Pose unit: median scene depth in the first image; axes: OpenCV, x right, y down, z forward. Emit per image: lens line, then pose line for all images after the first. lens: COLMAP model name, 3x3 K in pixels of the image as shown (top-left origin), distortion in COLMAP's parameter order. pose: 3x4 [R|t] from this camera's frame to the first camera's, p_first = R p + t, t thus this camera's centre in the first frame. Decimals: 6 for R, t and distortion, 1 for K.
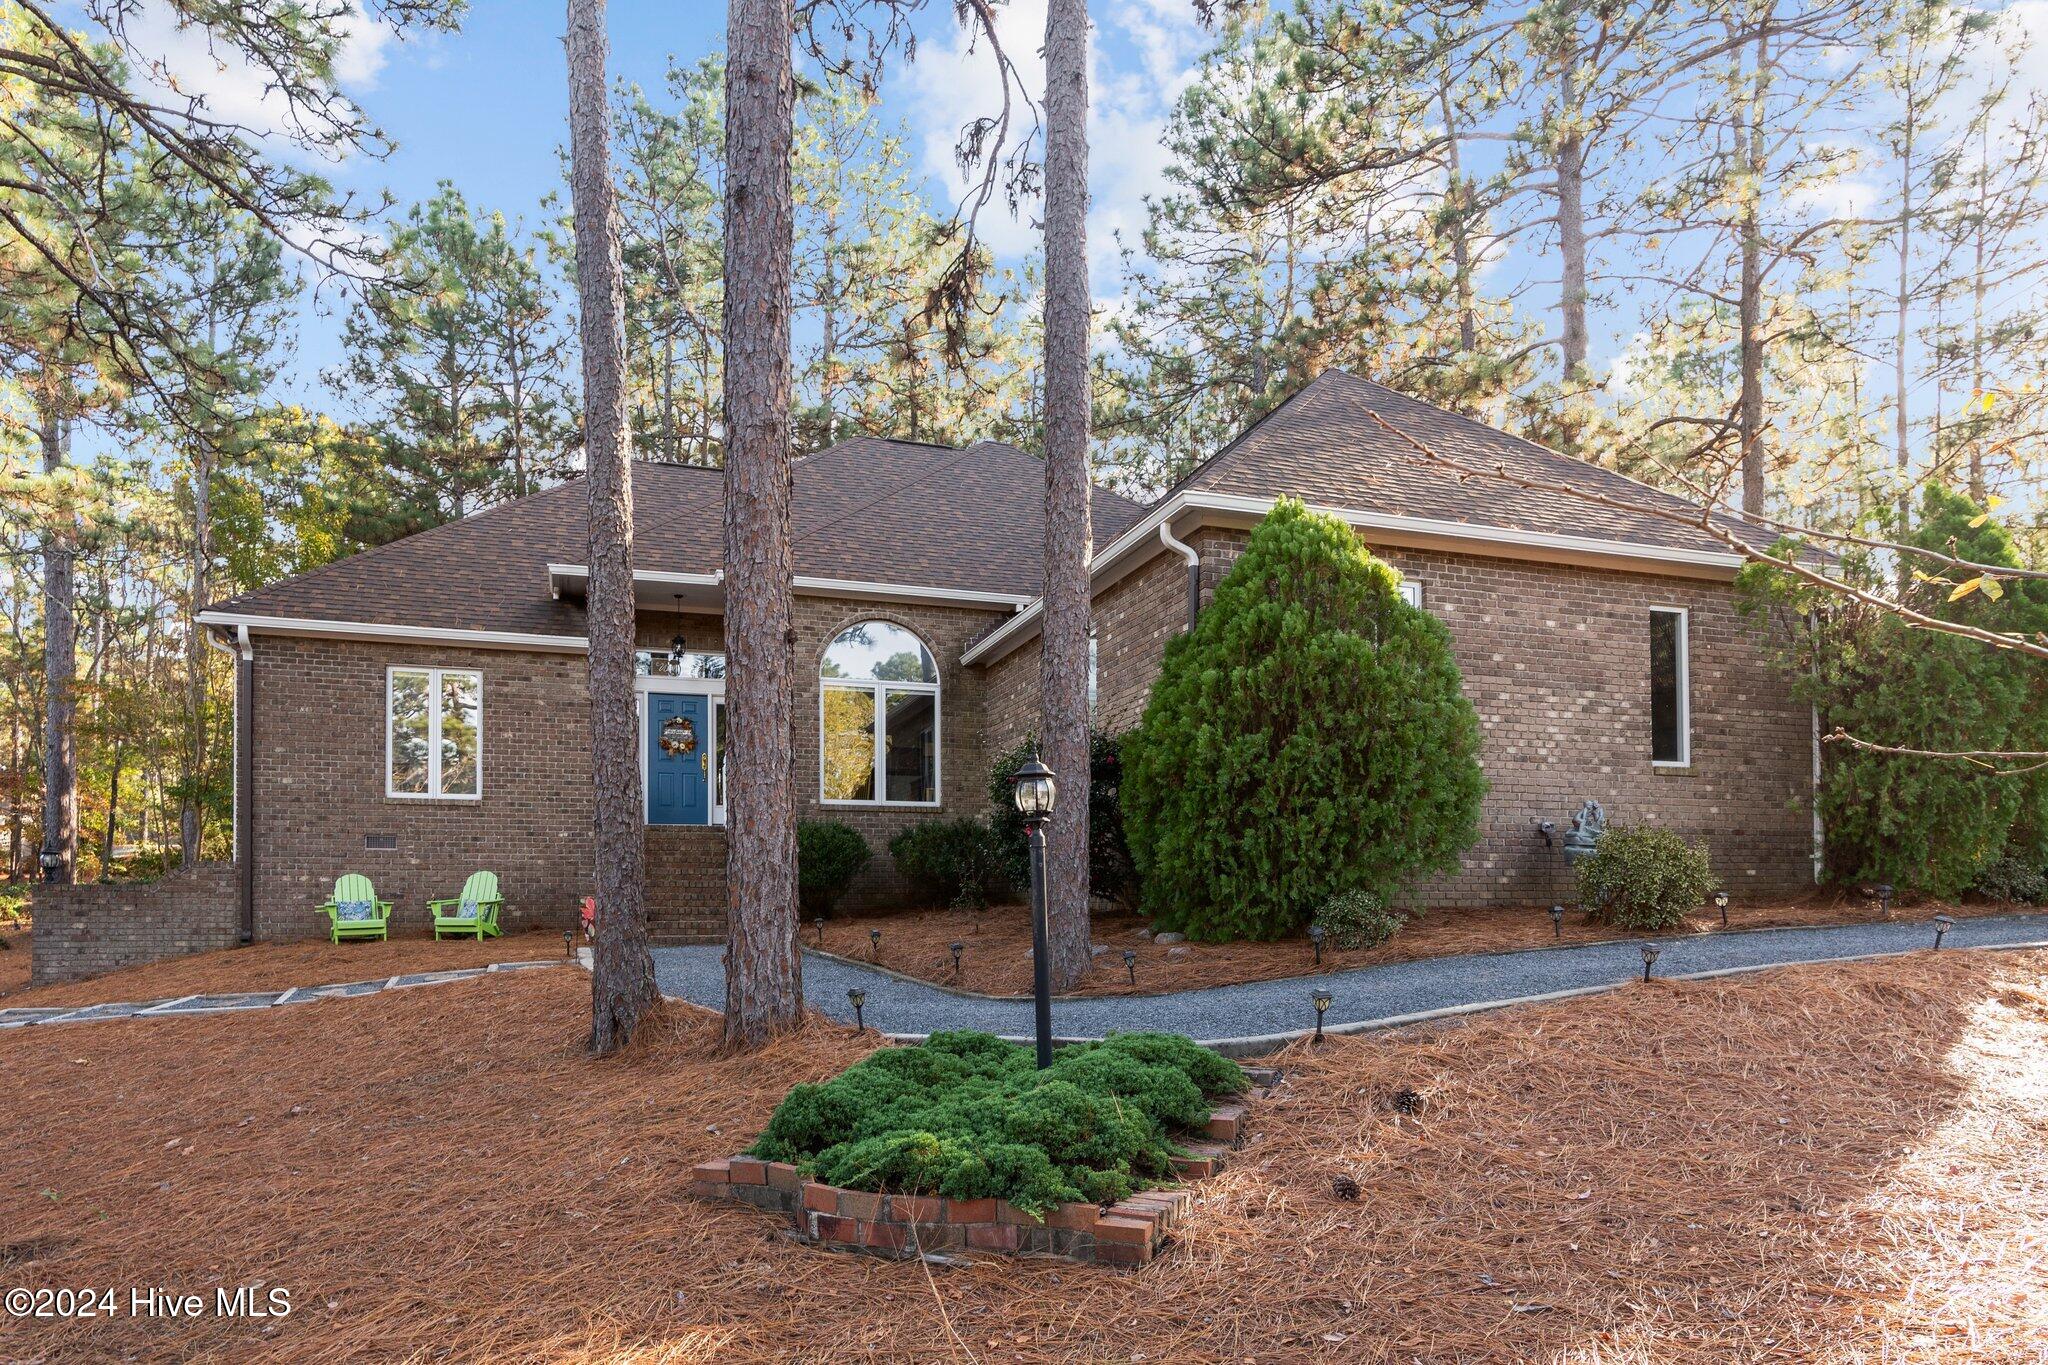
lens RADIAL K [[1114.7, 0, 1041.0], [0, 1114.7, 887.7], [0, 0, 1]] dist [0.003496, 0.000005]
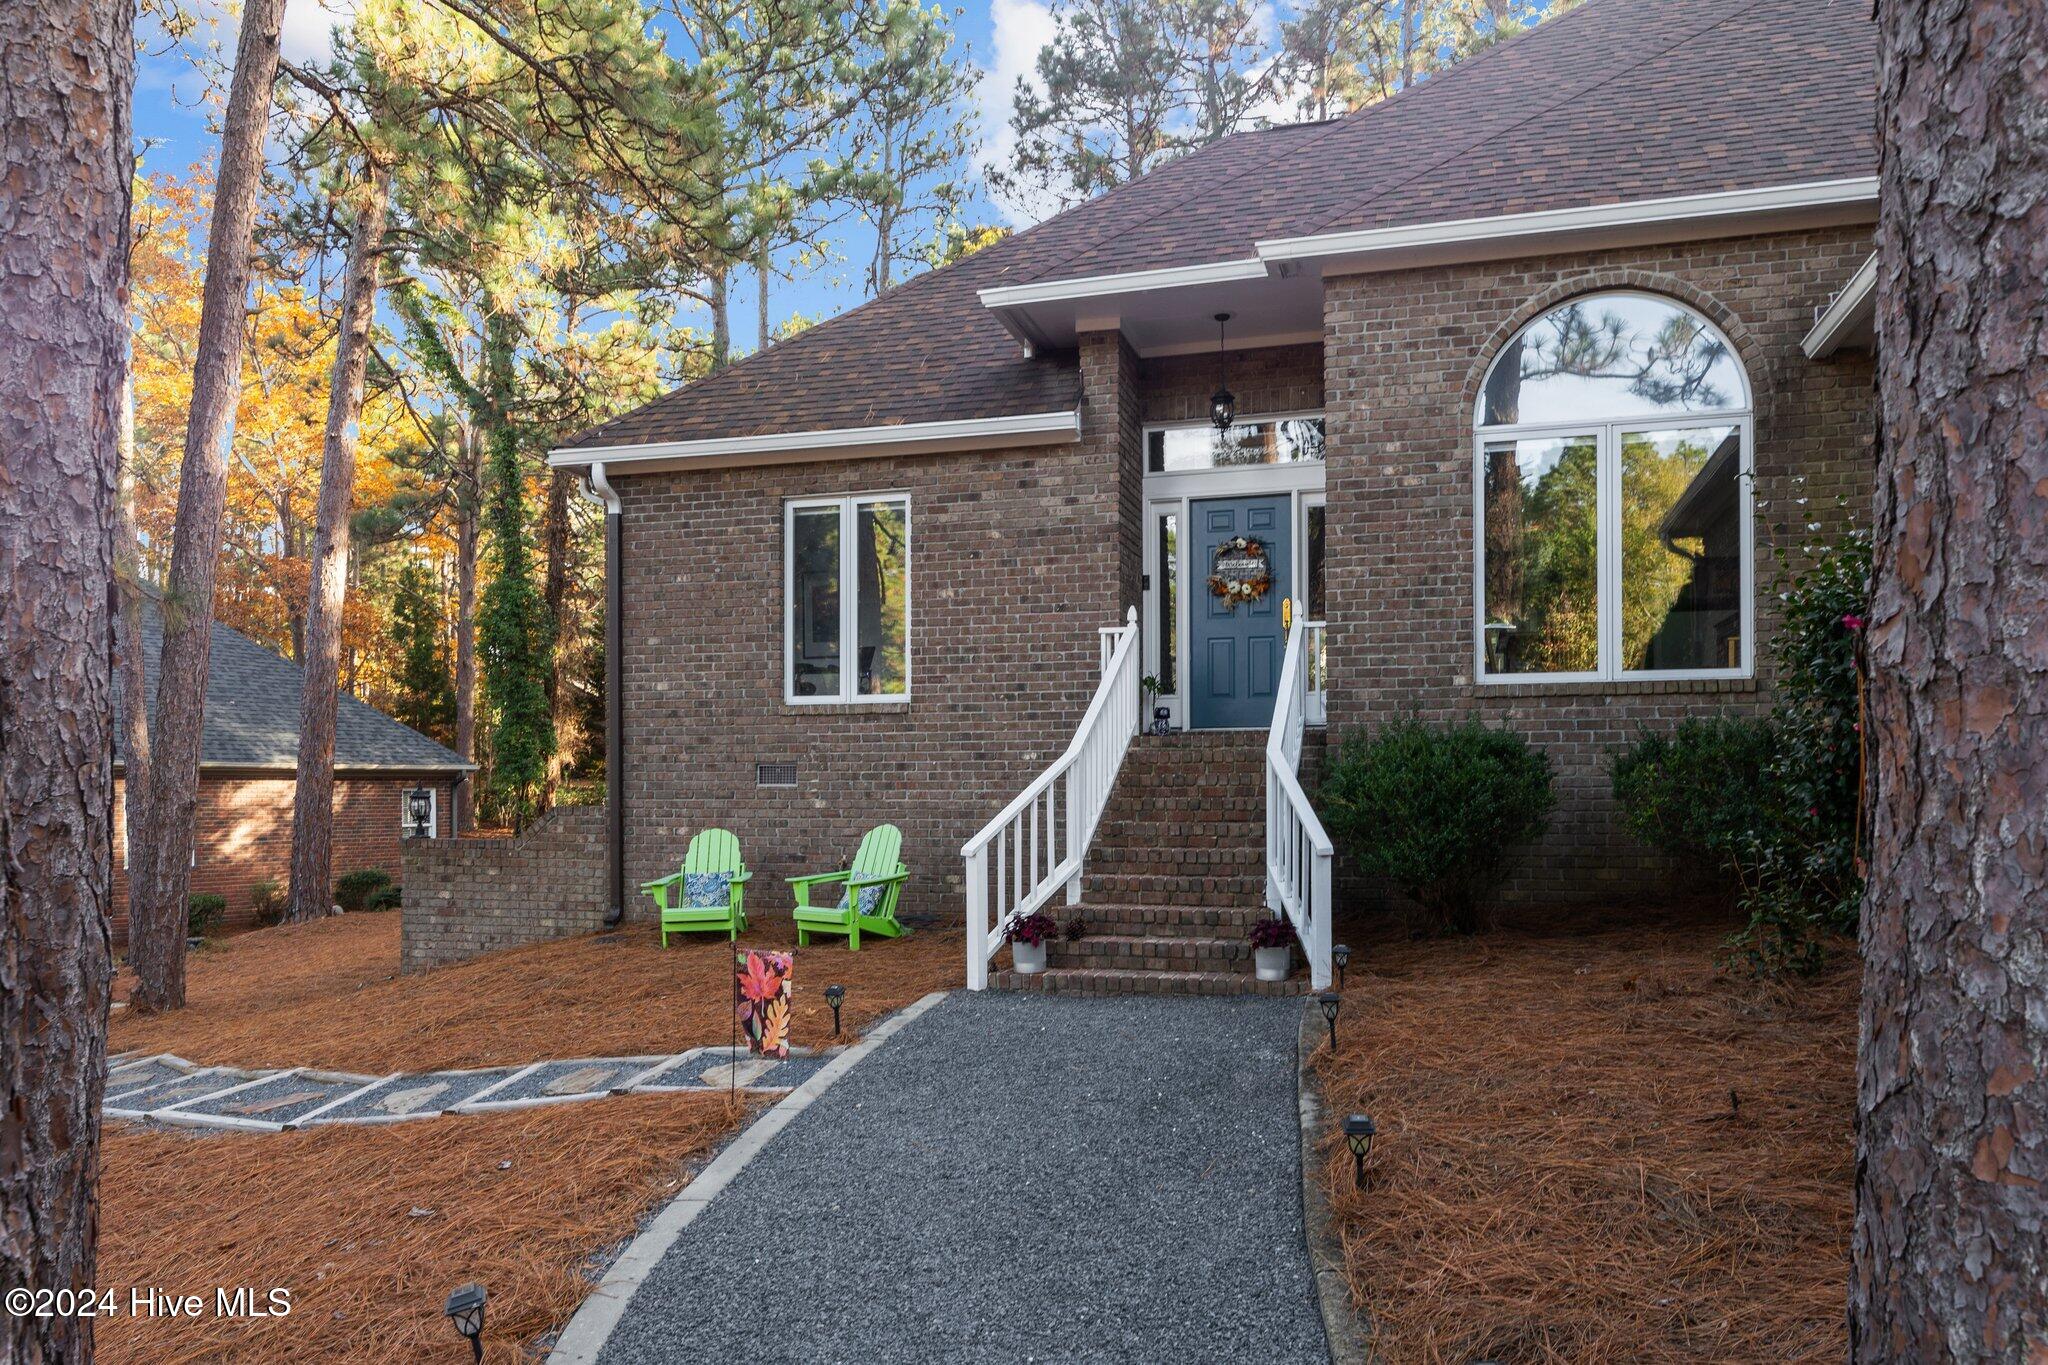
lens RADIAL K [[1446.6, 0, 1027.3], [0, 1446.6, 783.2], [0, 0, 1]] dist [0.000595, -0.000417]
pose [[0.816024, 0.000379, -0.578018, 0.010817], [0.005892, 0.999942, 0.008973, -0.041627], [0.577989, -0.010727, 0.815974, 0.392643]]
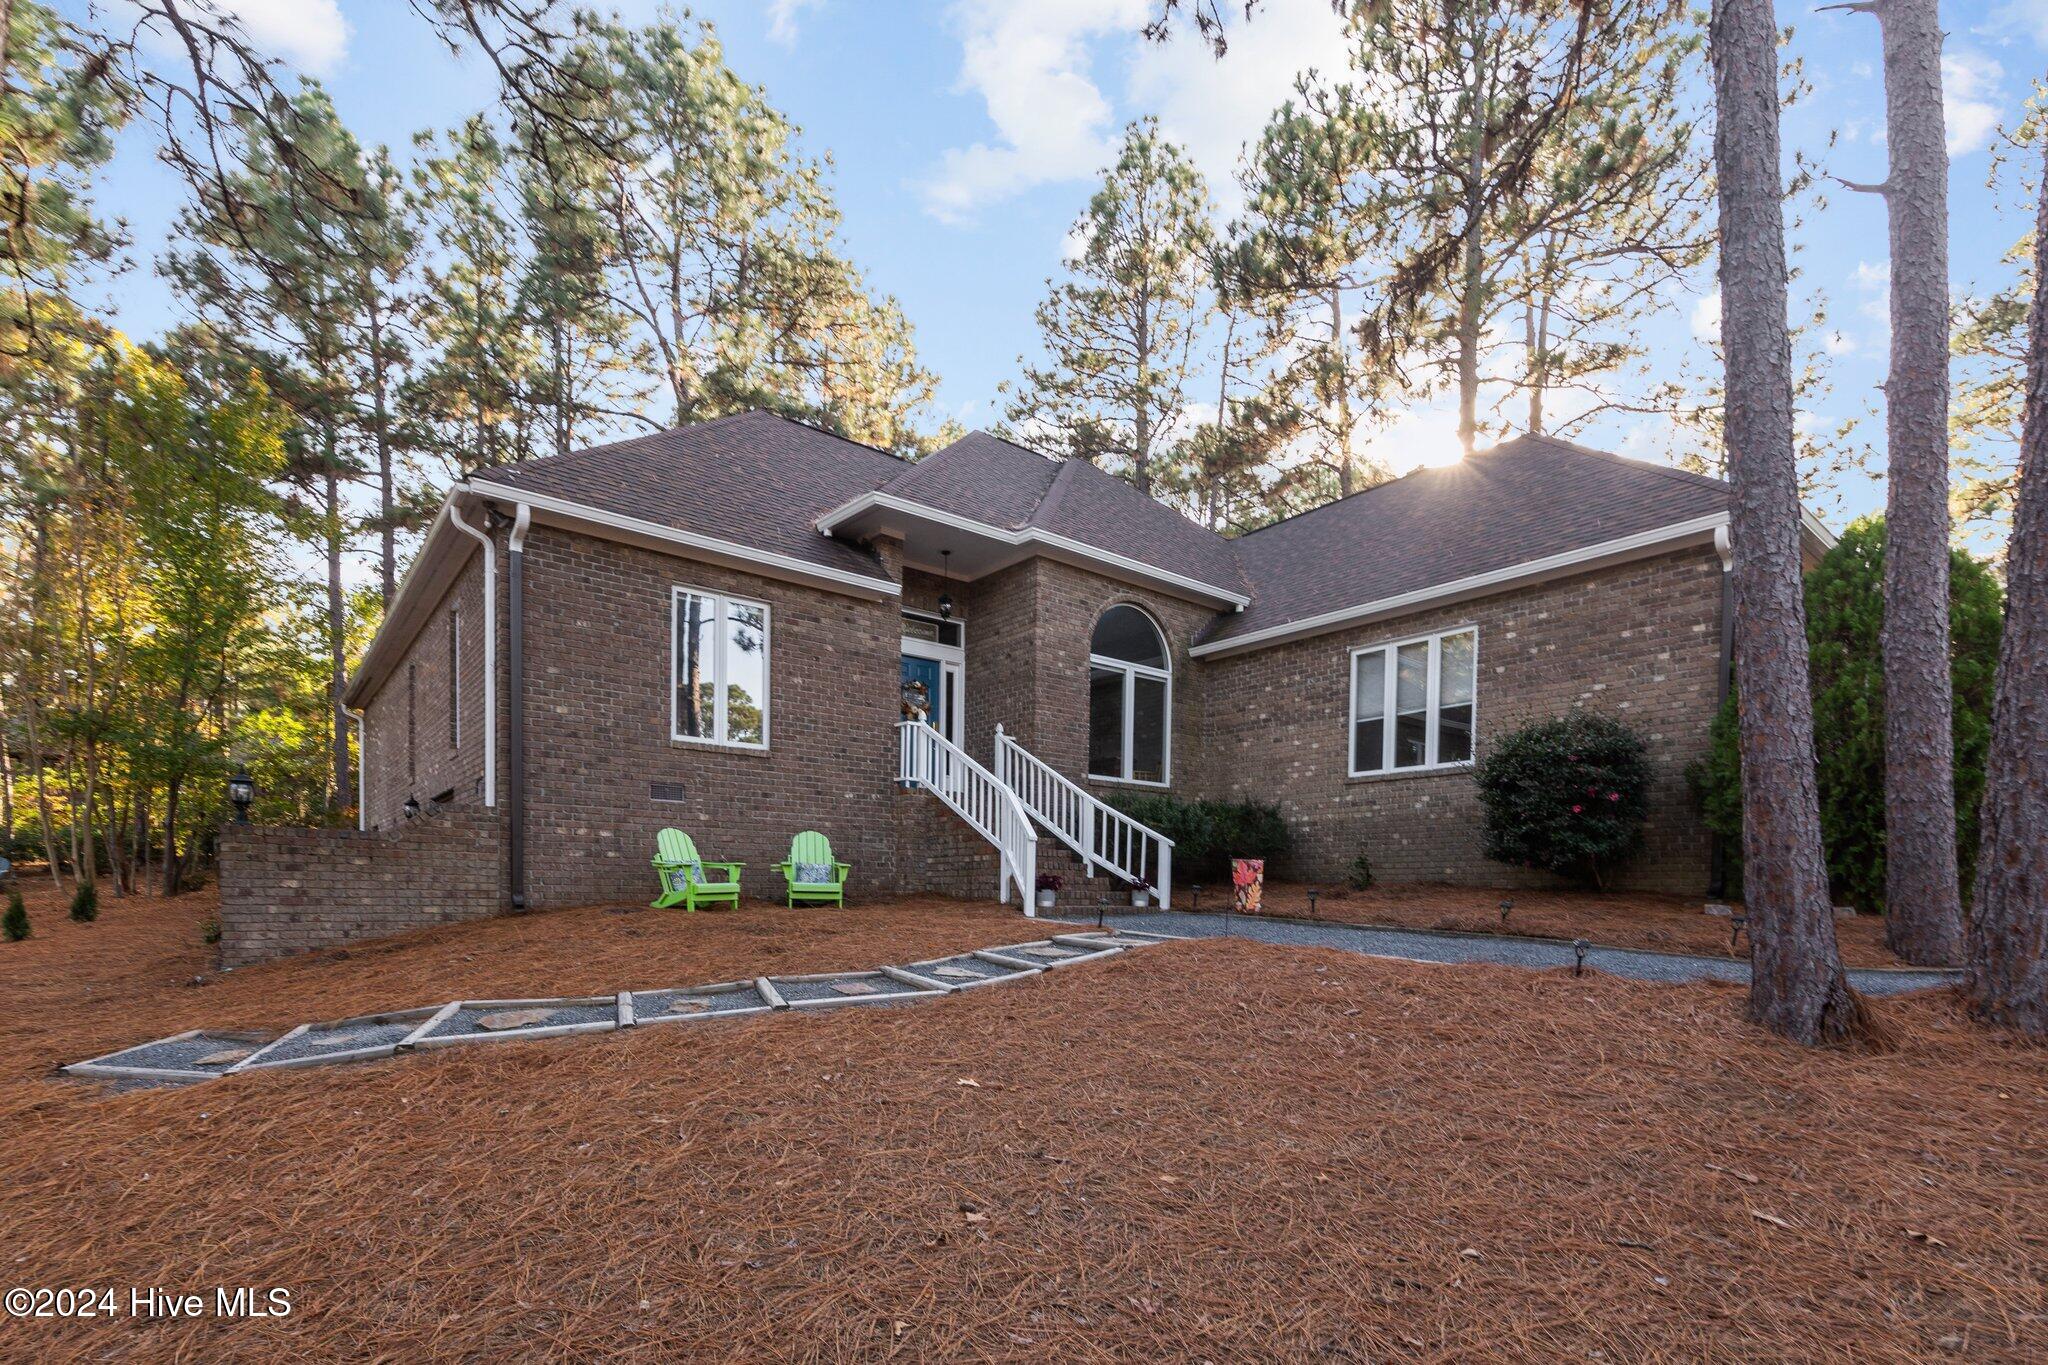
lens RADIAL K [[886.2, 0, 1089.6], [0, 886.2, 908.6], [0, 0, 1]] dist [0.002284, -0.000397]
pose [[0.945505, 0.009437, 0.325470, -0.495972], [-0.022058, 0.999140, 0.035110, 0.016391], [-0.324859, -0.040376, 0.944900, 0.249050]]
